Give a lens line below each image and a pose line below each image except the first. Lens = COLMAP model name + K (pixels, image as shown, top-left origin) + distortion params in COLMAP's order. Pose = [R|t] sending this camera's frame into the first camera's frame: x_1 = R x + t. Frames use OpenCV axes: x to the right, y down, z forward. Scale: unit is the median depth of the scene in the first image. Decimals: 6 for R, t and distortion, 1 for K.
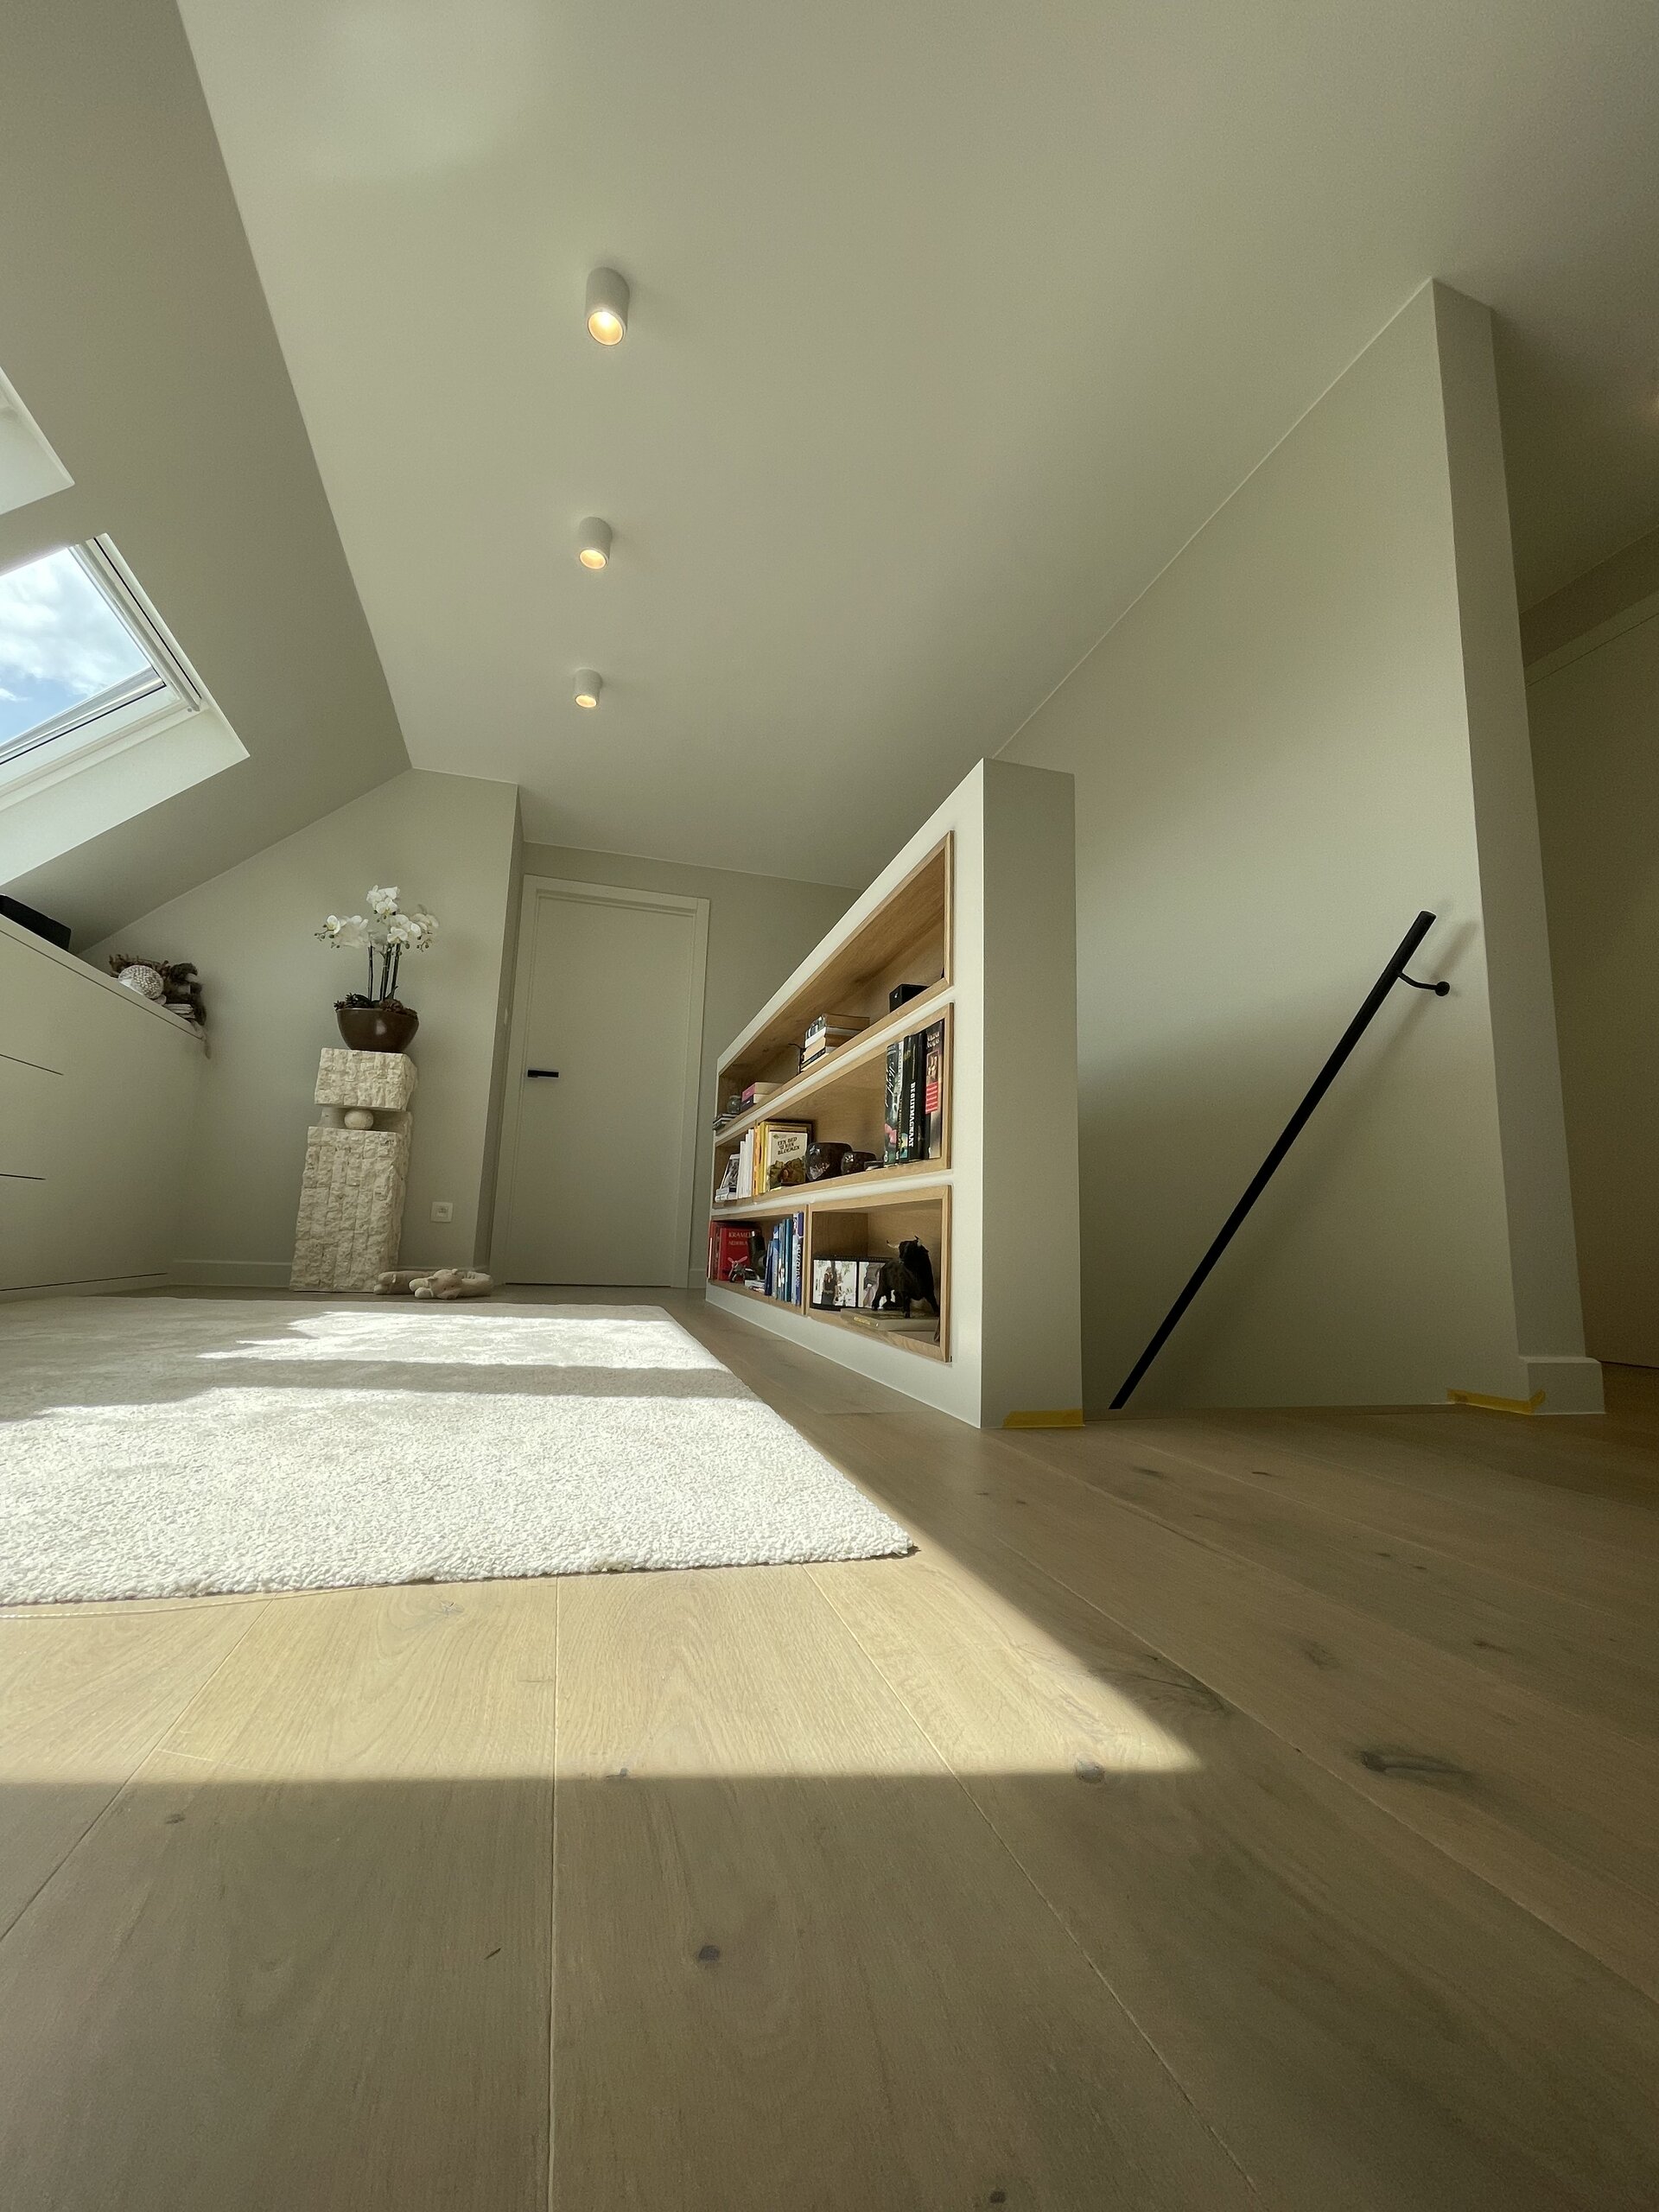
lens RADIAL K [[885.6, 0, 827.2], [0, 885.6, 1105.5], [0, 0, 1]] dist [-0.004004, -0.000156]
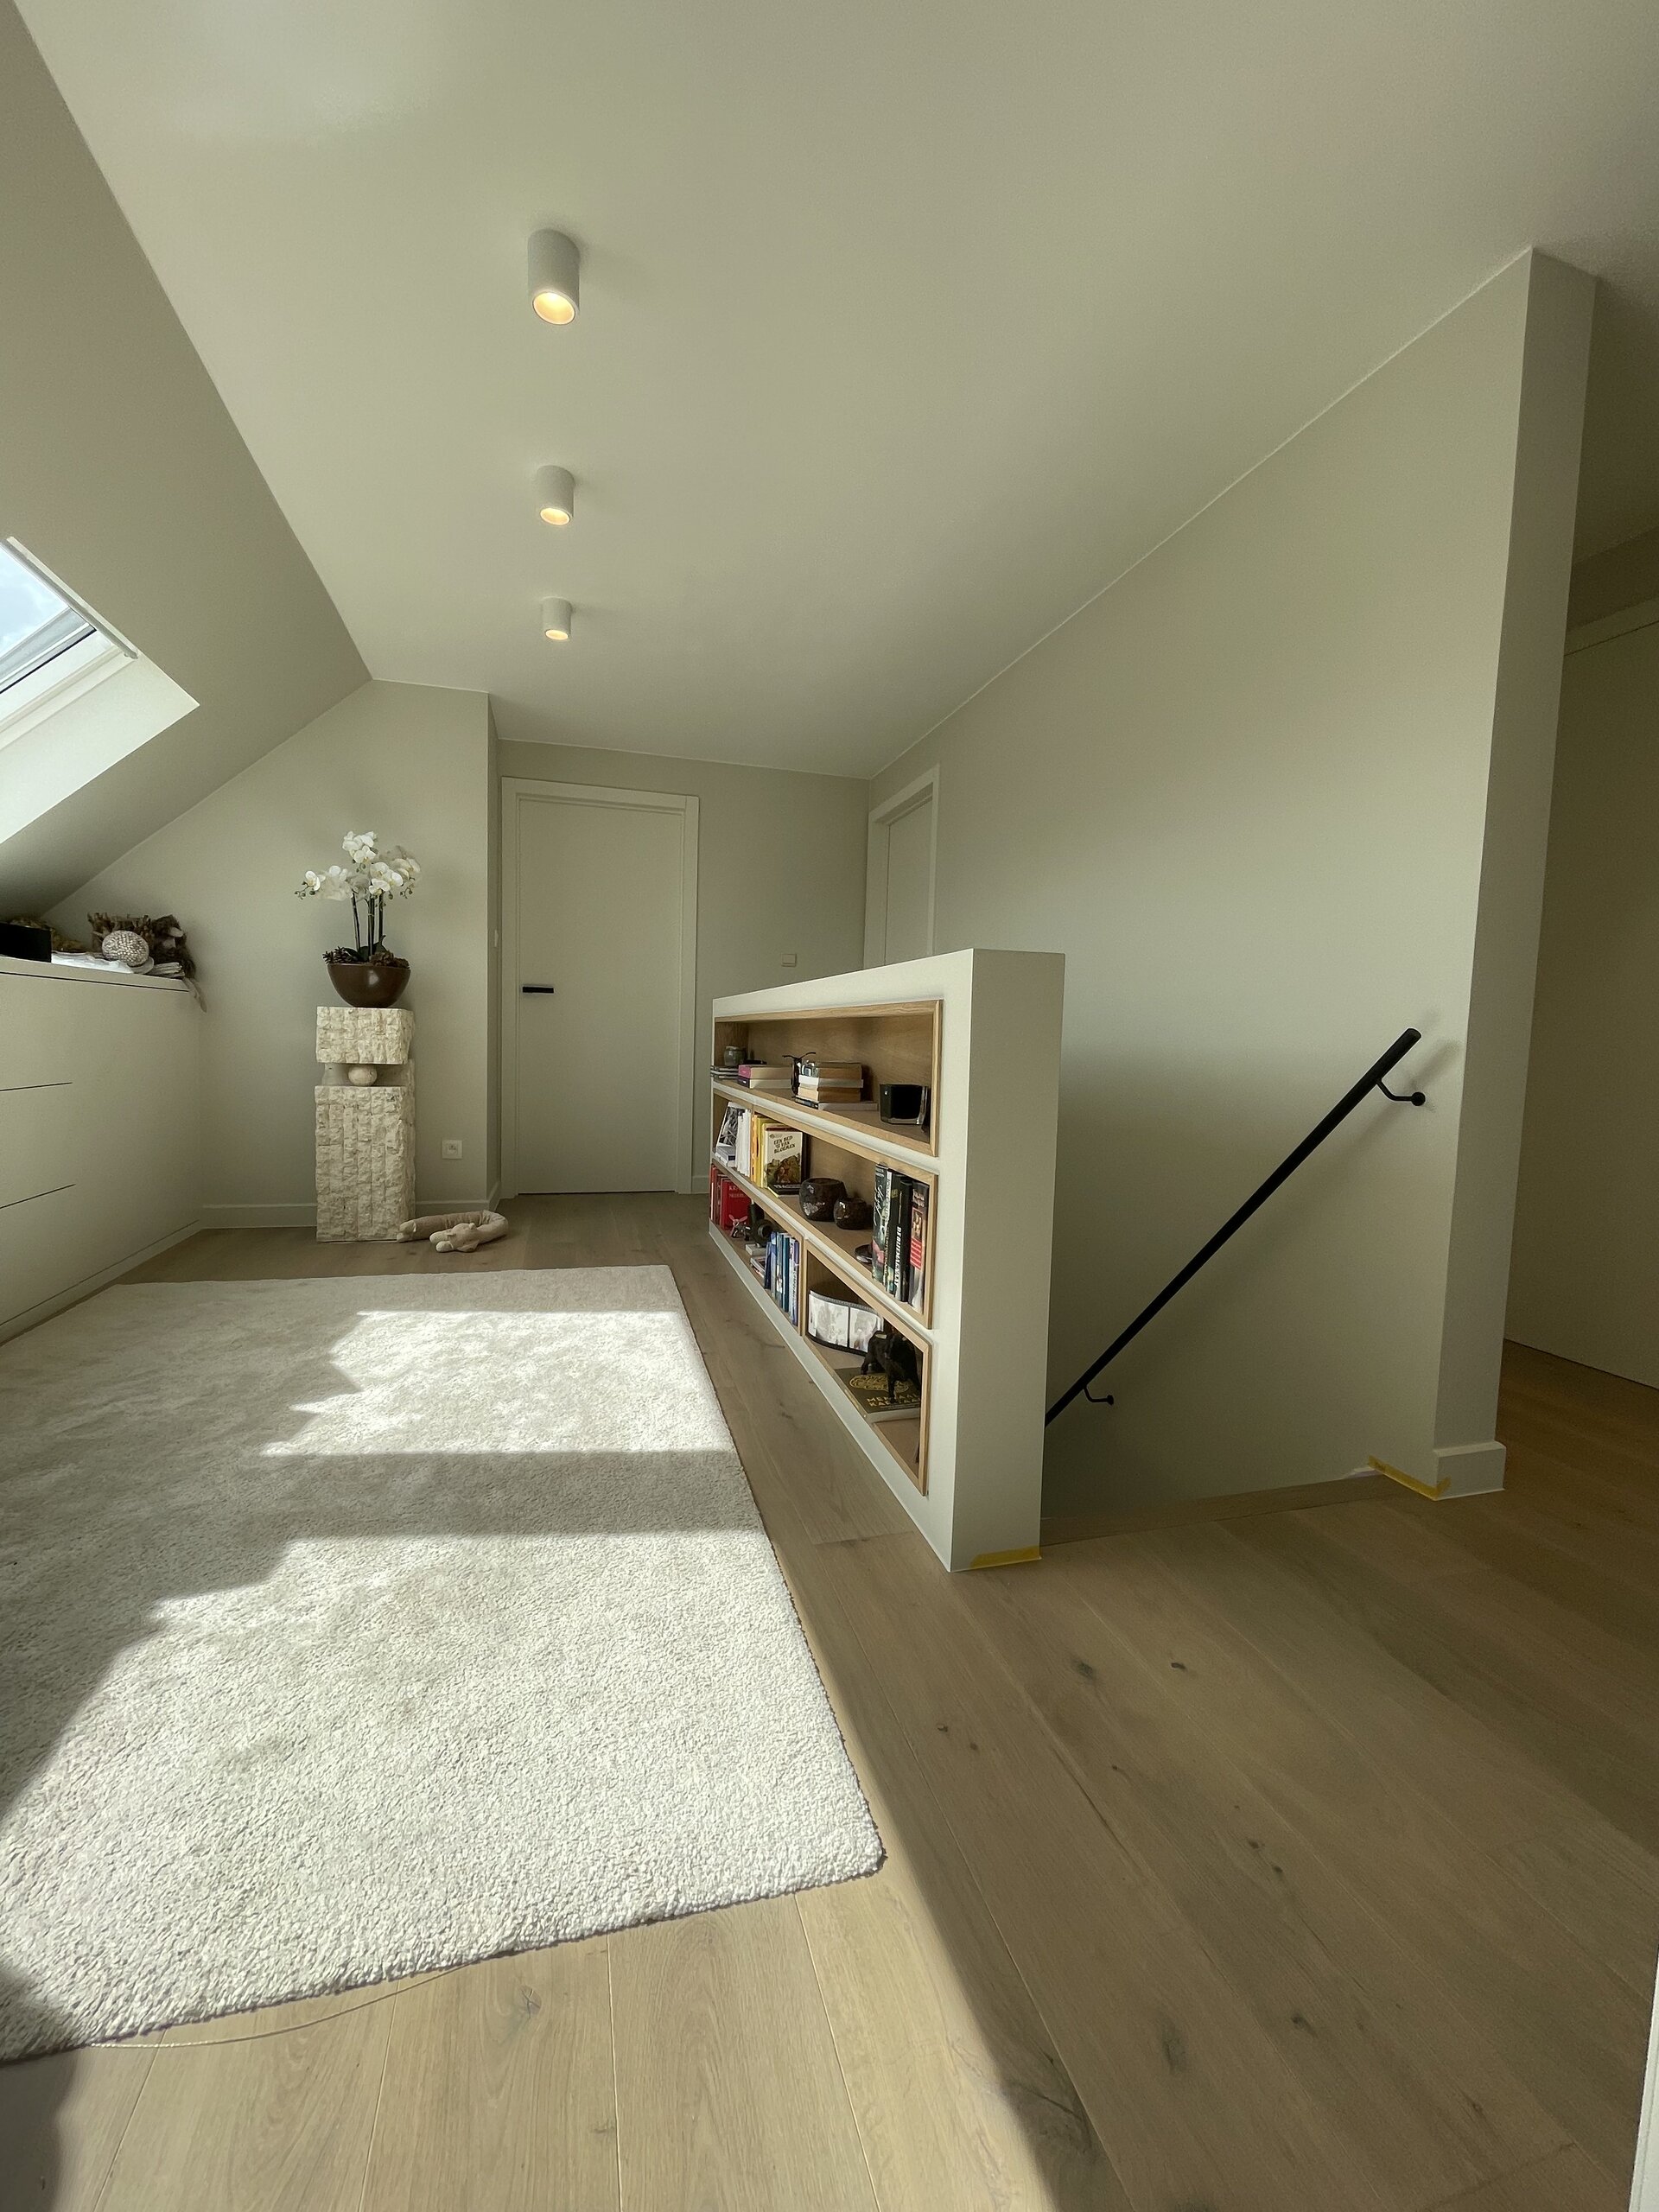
lens RADIAL K [[885.6, 0, 826.5], [0, 885.6, 1098.2], [0, 0, 1]] dist [-0.004004, -0.000156]
pose [[0.999988, -0.004870, -0.000248, 0.008931], [0.004804, 0.975047, 0.221946, -0.331561], [-0.000839, -0.221944, 0.975059, 0.000397]]
